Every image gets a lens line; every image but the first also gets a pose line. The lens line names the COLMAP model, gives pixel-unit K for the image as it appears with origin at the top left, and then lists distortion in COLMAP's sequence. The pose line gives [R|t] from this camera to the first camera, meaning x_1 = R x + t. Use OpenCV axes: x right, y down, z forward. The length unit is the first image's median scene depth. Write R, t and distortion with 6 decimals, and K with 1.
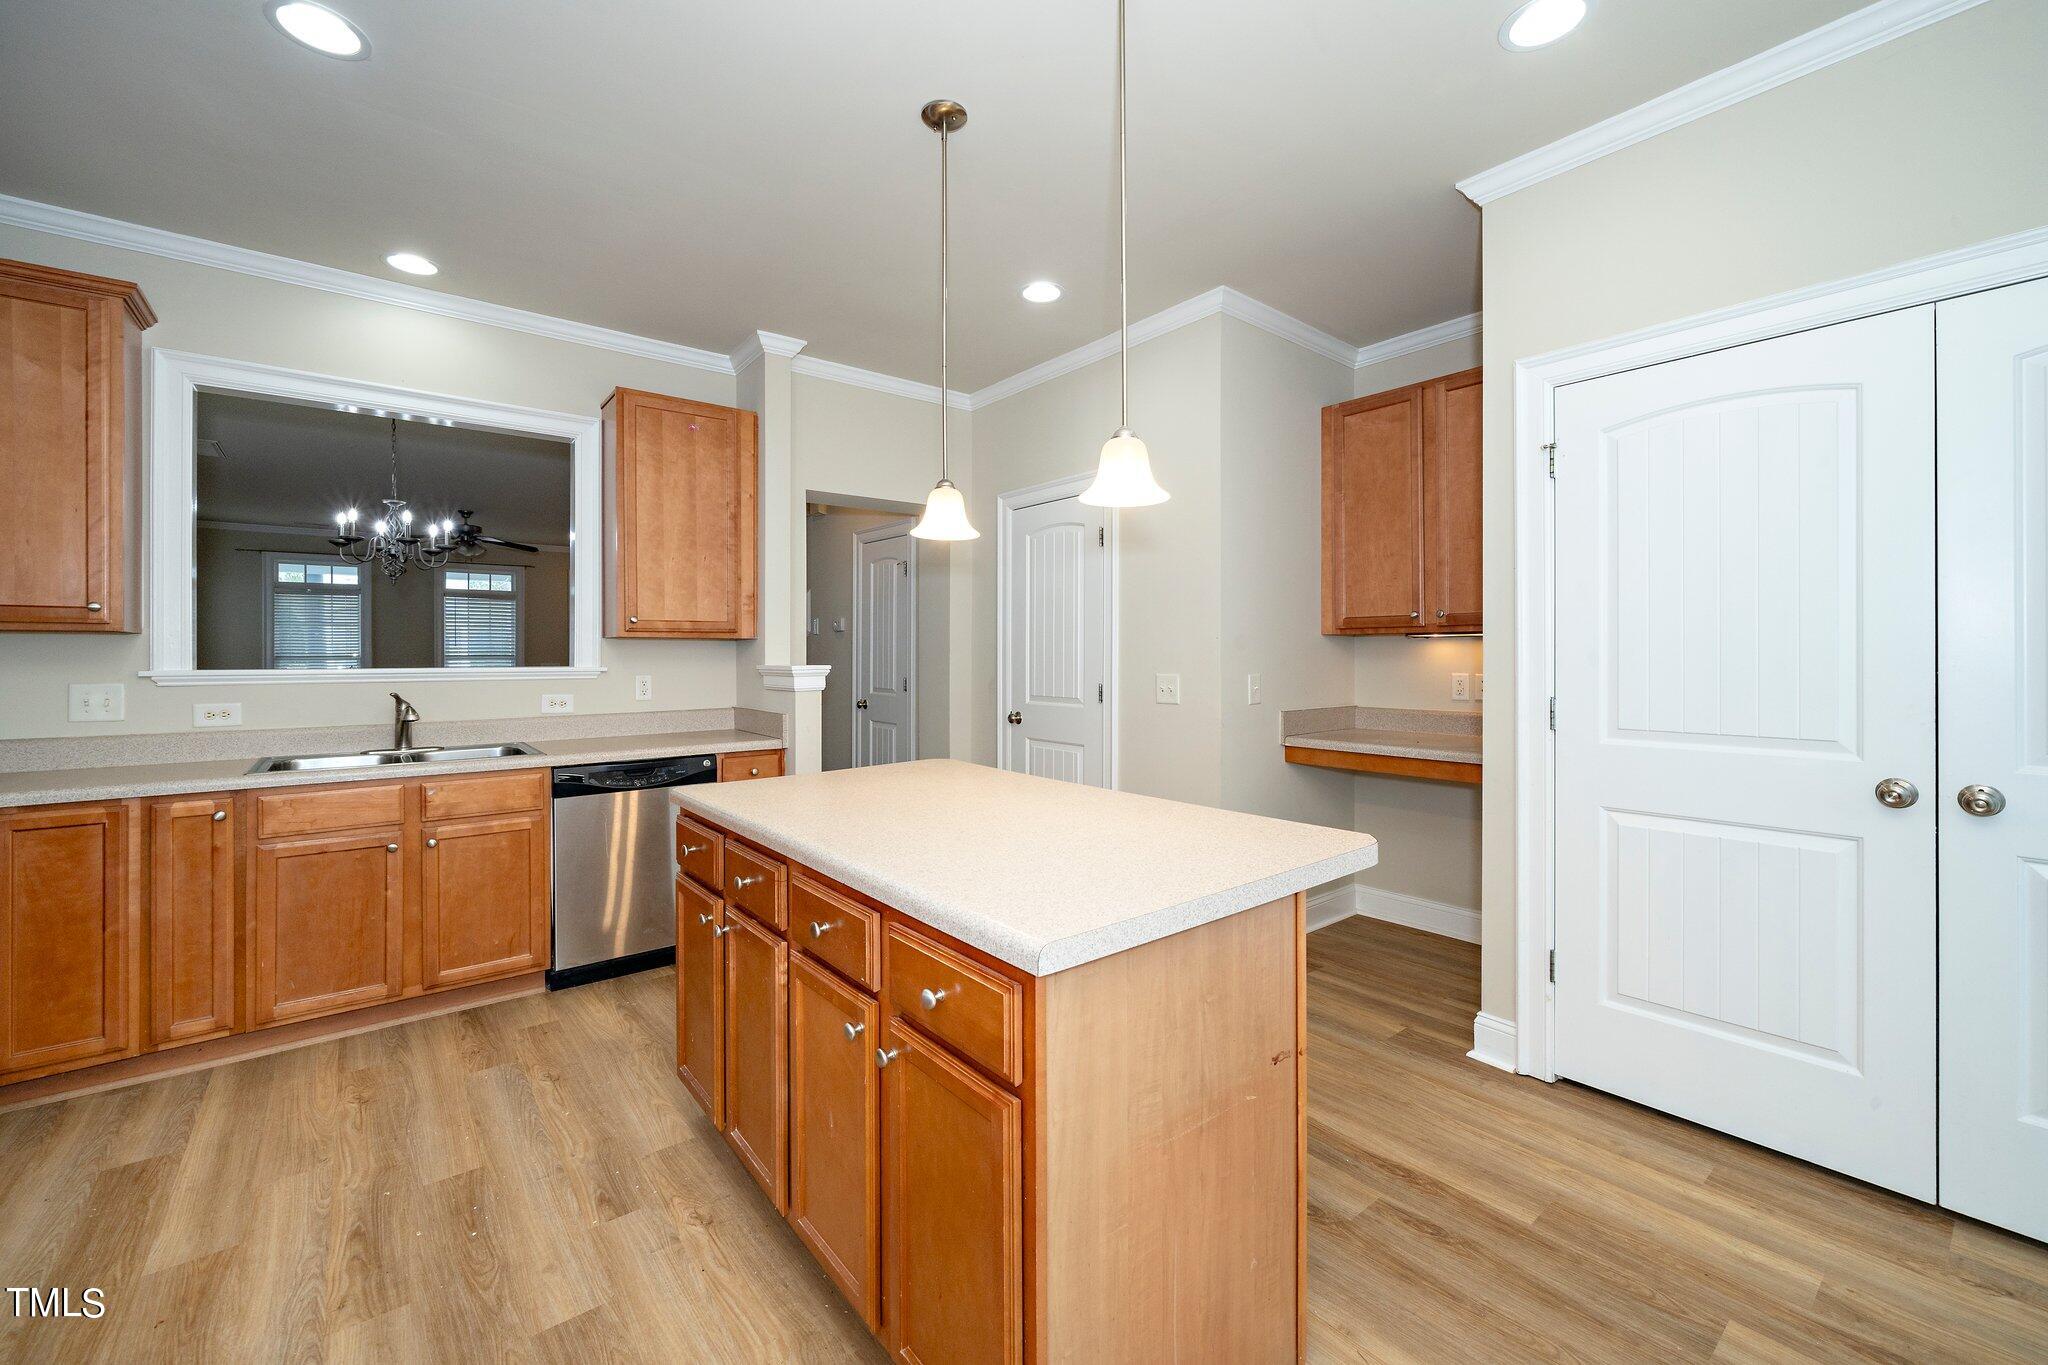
lens RADIAL K [[844.7, 0, 1018.1], [0, 844.7, 655.6], [0, 0, 1]] dist [-0.002288, 0.000238]
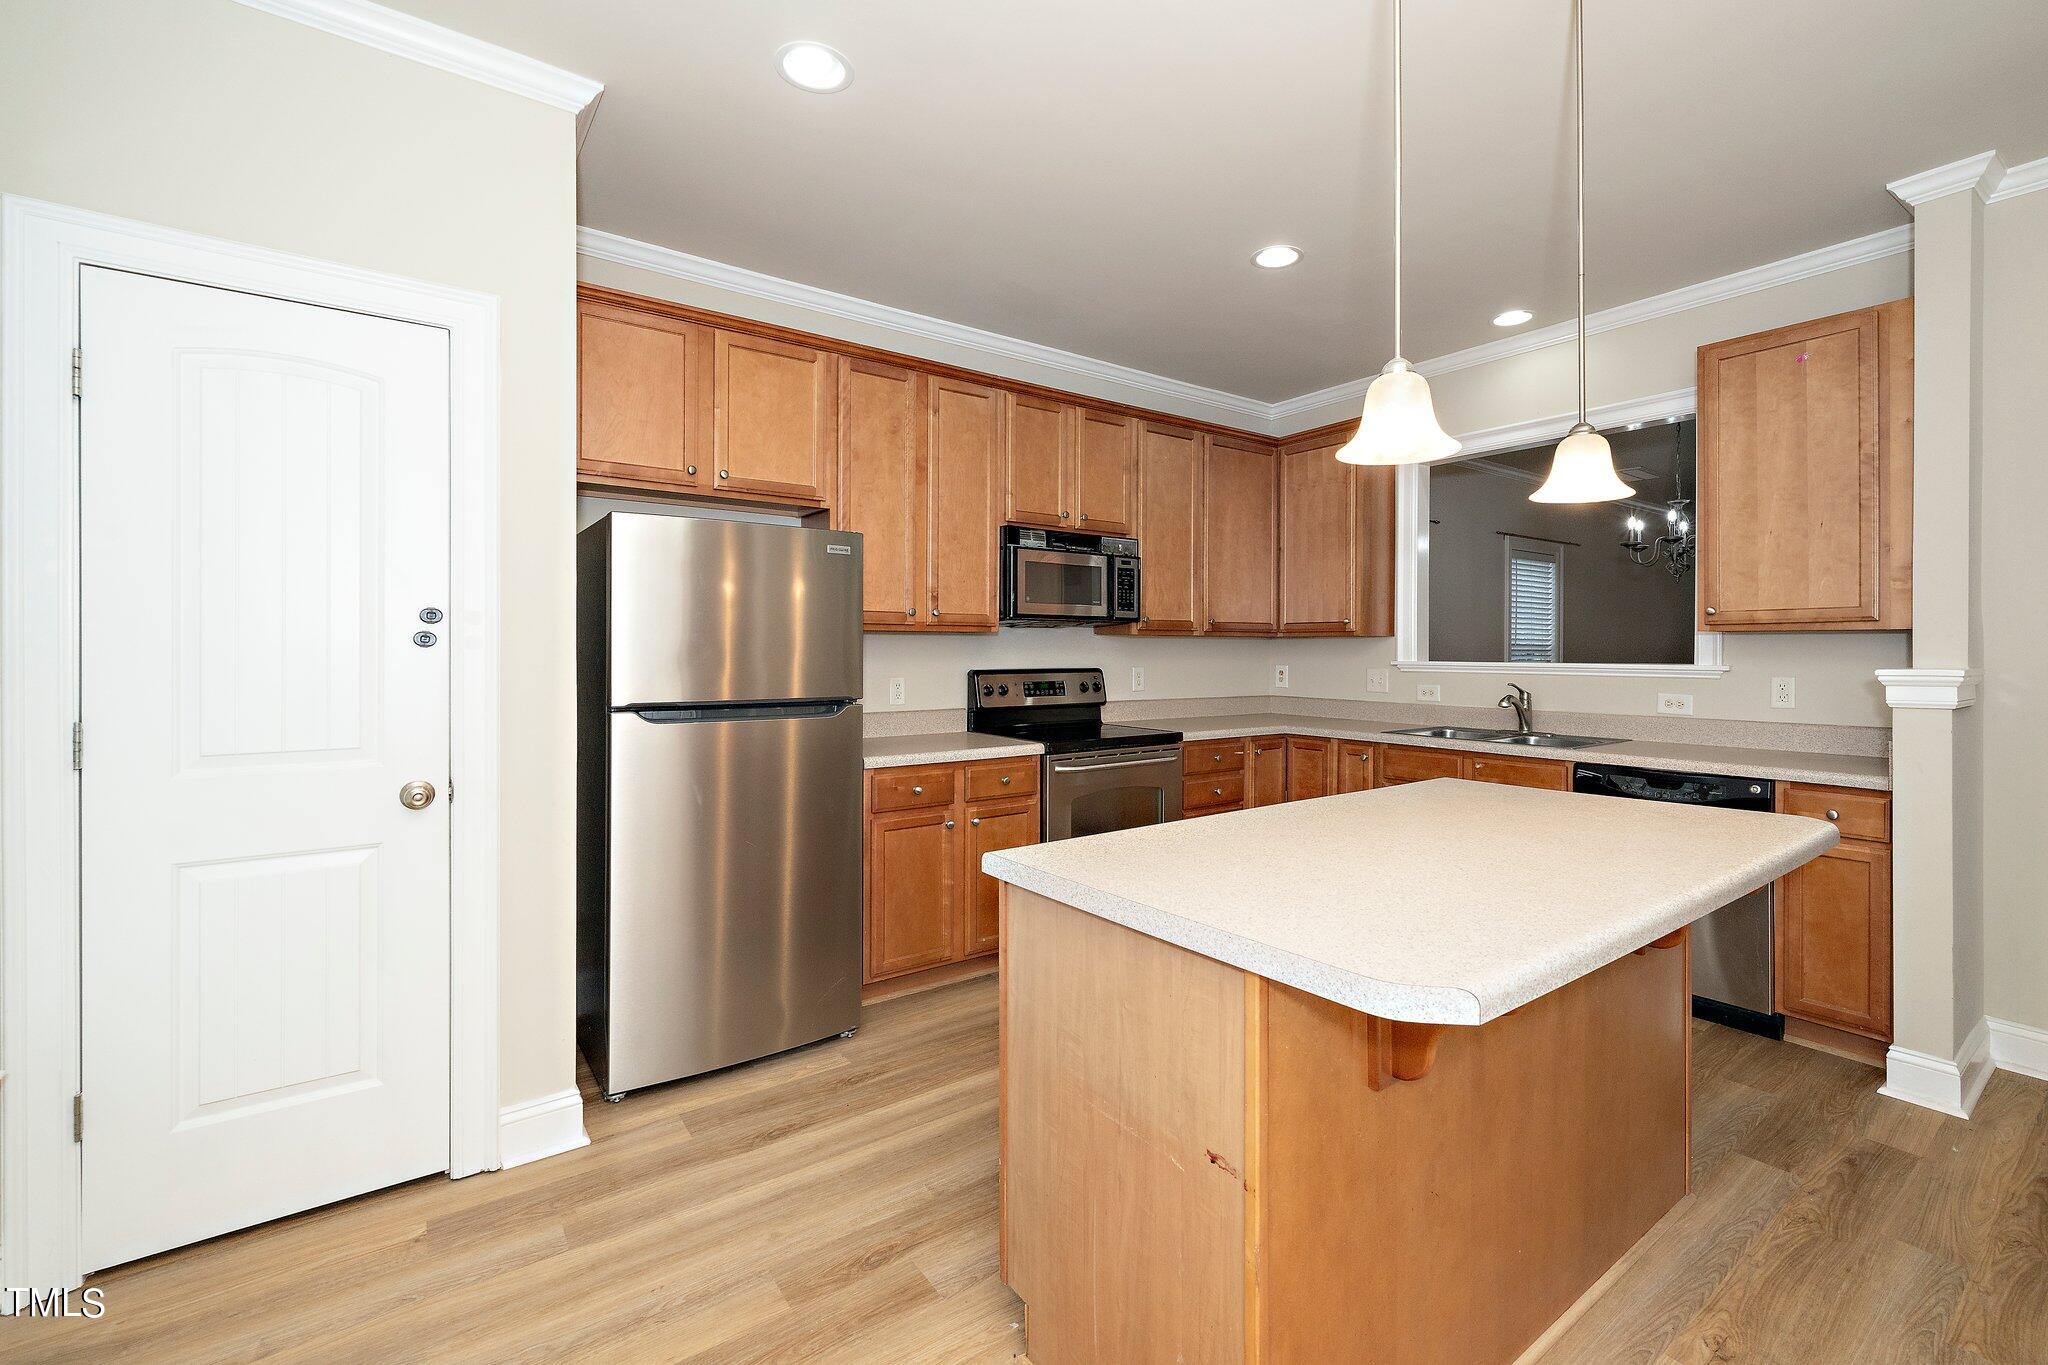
lens RADIAL K [[844.7, 0, 1018.1], [0, 844.7, 655.6], [0, 0, 1]] dist [-0.002288, 0.000238]
pose [[-0.059814, 0.007530, -0.998181, 0.534734], [-0.004168, 0.999961, 0.007793, -0.001132], [0.998201, 0.004627, -0.059781, 0.414757]]
